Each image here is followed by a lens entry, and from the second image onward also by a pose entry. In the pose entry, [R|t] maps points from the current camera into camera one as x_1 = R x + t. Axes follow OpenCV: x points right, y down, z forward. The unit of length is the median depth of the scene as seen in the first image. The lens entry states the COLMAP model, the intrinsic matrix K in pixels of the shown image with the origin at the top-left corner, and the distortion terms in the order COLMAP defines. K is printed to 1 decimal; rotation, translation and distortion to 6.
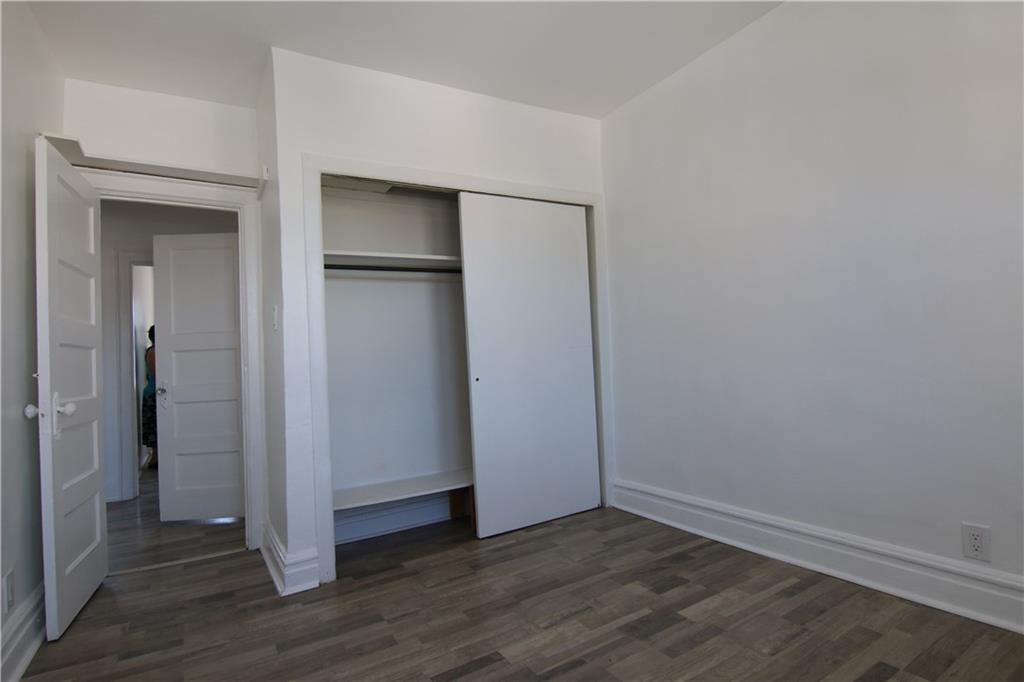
lens RADIAL K [[515.4, 0, 509.7], [0, 515.4, 343.4], [0, 0, 1]] dist [-0.004647, -0.002069]
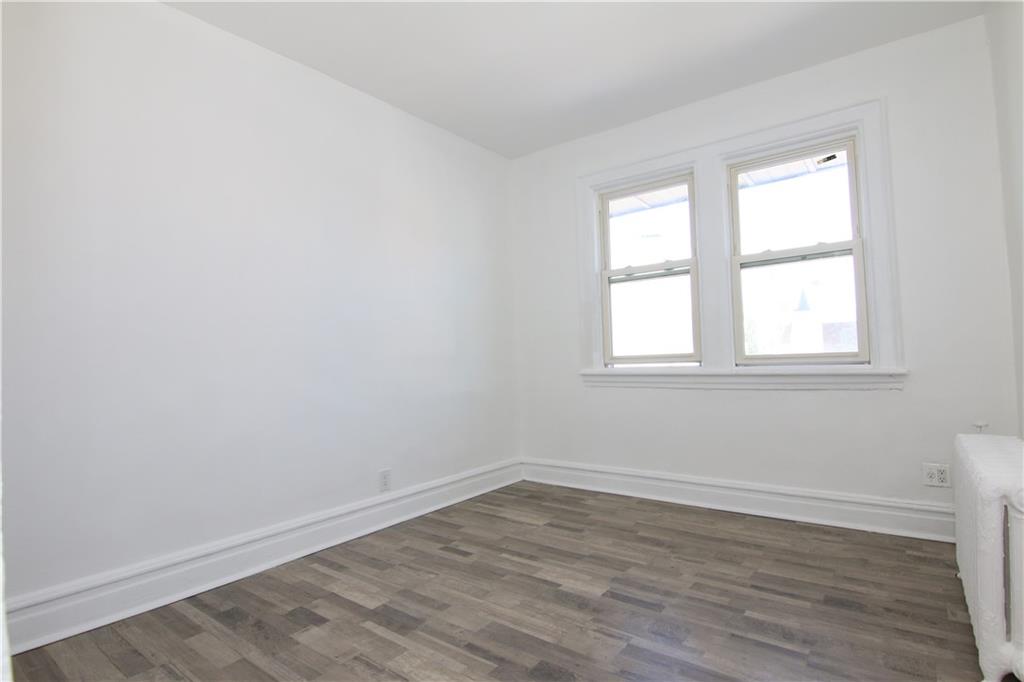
lens RADIAL K [[515.4, 0, 508.8], [0, 515.4, 340.7], [0, 0, 1]] dist [-0.004647, -0.002069]
pose [[-0.356351, 0.094083, 0.929603, -0.780146], [0.016695, 0.995400, -0.094342, 0.082320], [-0.934203, -0.018100, -0.356283, 1.099933]]
